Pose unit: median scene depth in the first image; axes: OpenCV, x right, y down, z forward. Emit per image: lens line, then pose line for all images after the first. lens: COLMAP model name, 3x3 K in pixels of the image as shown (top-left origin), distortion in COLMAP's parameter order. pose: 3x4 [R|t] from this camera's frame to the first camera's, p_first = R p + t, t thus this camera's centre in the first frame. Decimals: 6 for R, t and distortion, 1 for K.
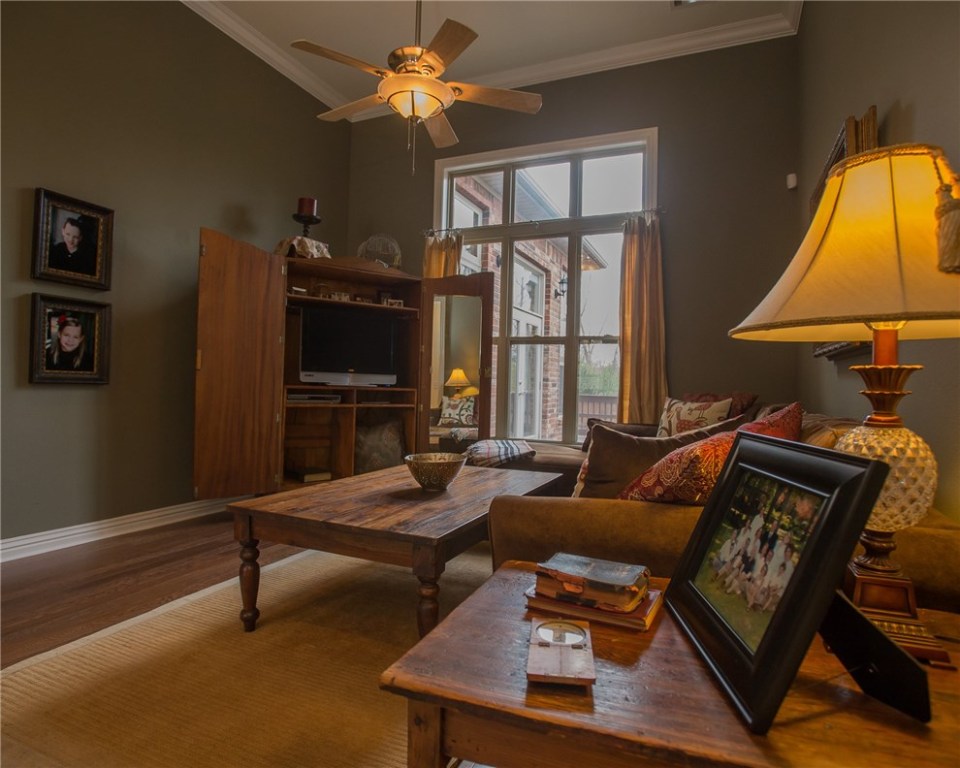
lens RADIAL K [[557.7, 0, 481.2], [0, 557.7, 390.0], [0, 0, 1]] dist [-0.078416, 0.034630]
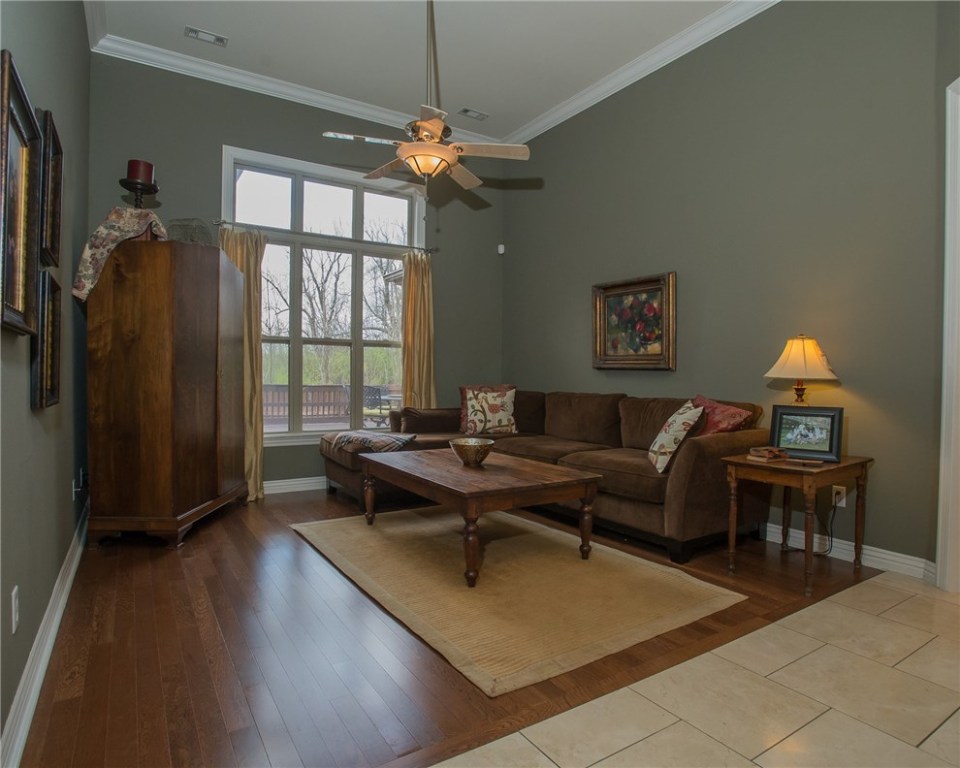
lens RADIAL K [[557.7, 0, 481.2], [0, 557.7, 390.0], [0, 0, 1]] dist [-0.078416, 0.034630]
pose [[0.559982, -0.038149, 0.827626, -0.684138], [0.009562, 0.999170, 0.039587, -0.035108], [-0.828450, -0.014254, 0.559882, 0.114078]]
